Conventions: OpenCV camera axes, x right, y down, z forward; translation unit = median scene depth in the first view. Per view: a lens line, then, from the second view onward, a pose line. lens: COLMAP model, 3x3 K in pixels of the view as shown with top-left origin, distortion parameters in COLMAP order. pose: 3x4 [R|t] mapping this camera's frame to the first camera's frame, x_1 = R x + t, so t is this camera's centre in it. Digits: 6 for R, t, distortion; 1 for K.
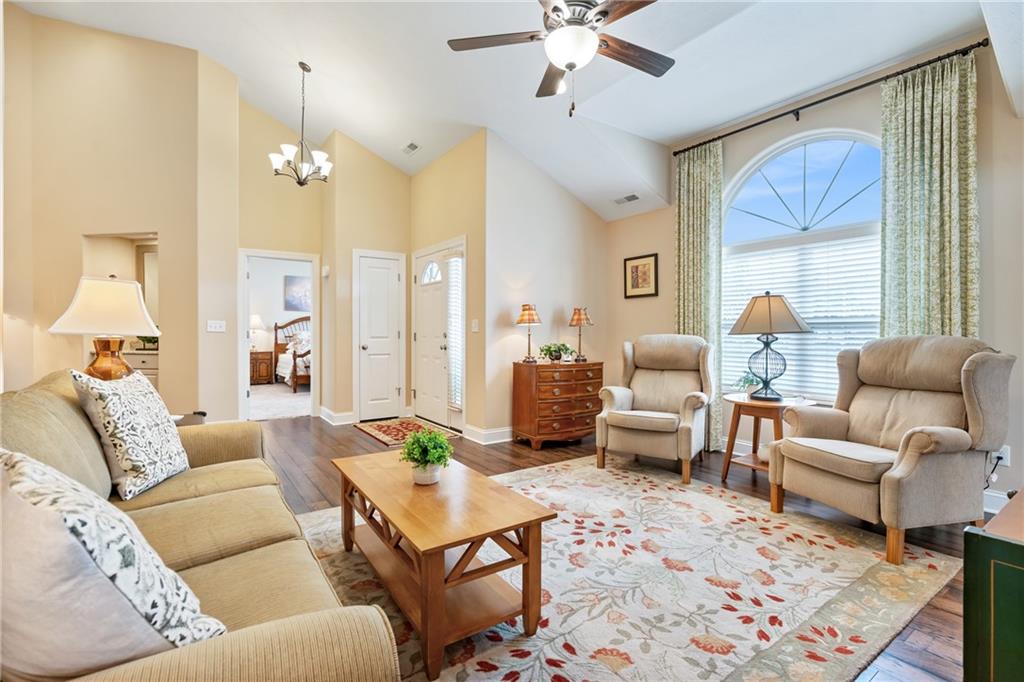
lens RADIAL K [[465.4, 0, 511.7], [0, 465.4, 334.4], [0, 0, 1]] dist [-0.003028, 0.000301]
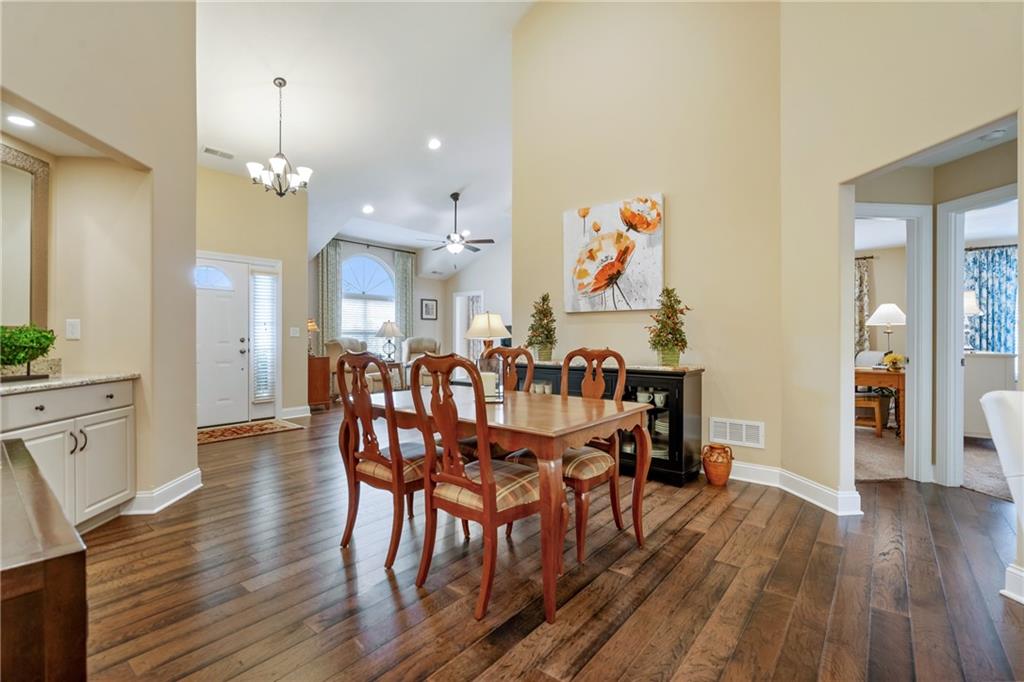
lens RADIAL K [[462.7, 0, 511.4], [0, 462.7, 336.6], [0, 0, 1]] dist [-0.003250, -0.000042]
pose [[-0.270453, -0.005050, 0.962720, -2.260833], [0.006666, 0.999952, 0.007118, -0.017854], [-0.962710, 0.008343, -0.270407, 1.102695]]
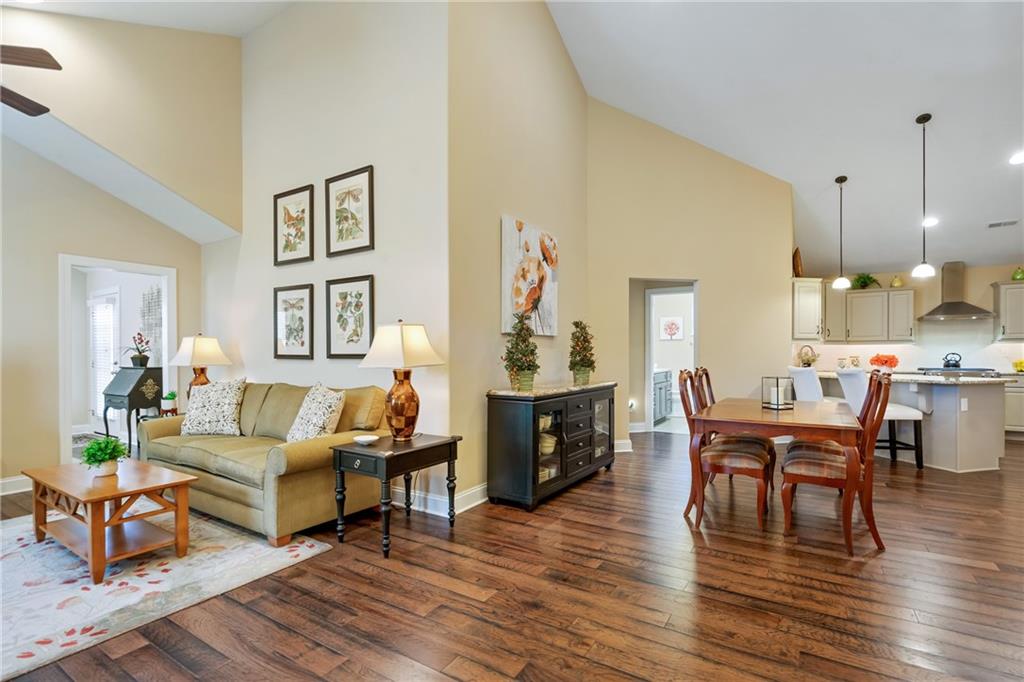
lens RADIAL K [[480.6, 0, 505.1], [0, 480.6, 356.7], [0, 0, 1]] dist [-0.004420, 0.000228]
pose [[-0.927260, 0.003569, -0.374402, -0.470171], [-0.000983, 0.999928, 0.011967, -0.033178], [0.374418, 0.011465, -0.927189, 1.725425]]
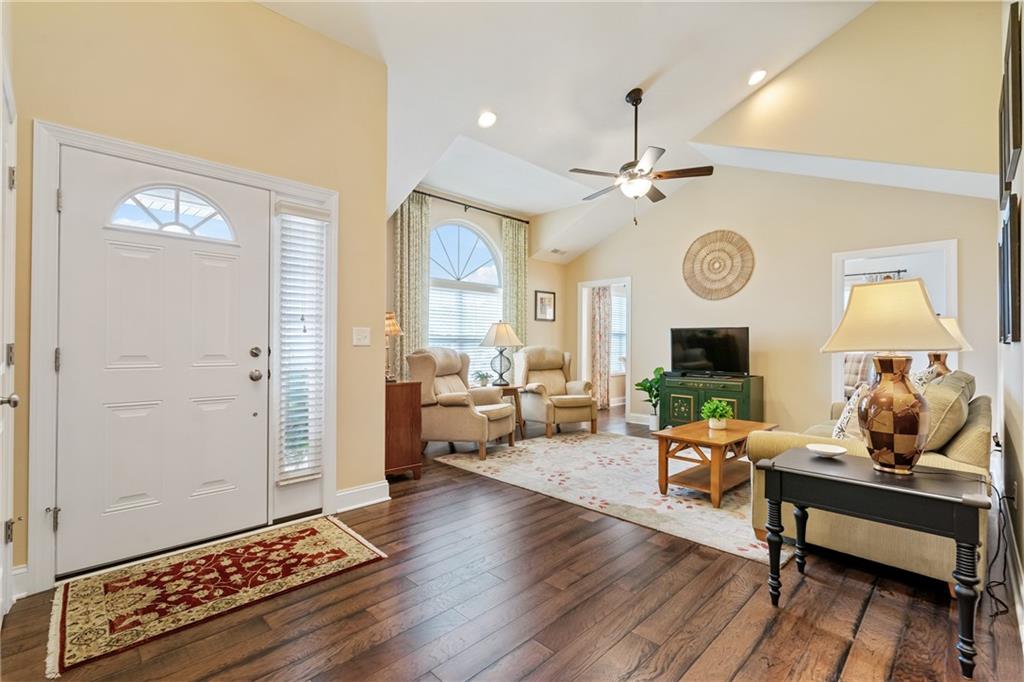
lens RADIAL K [[458.6, 0, 512.0], [0, 458.6, 341.0], [0, 0, 1]] dist [-0.001550, -0.000108]
pose [[-0.166232, 0.002404, 0.986084, -1.136085], [0.002548, 0.999995, -0.002009, -0.015868], [-0.986083, 0.002178, -0.166237, 1.305031]]
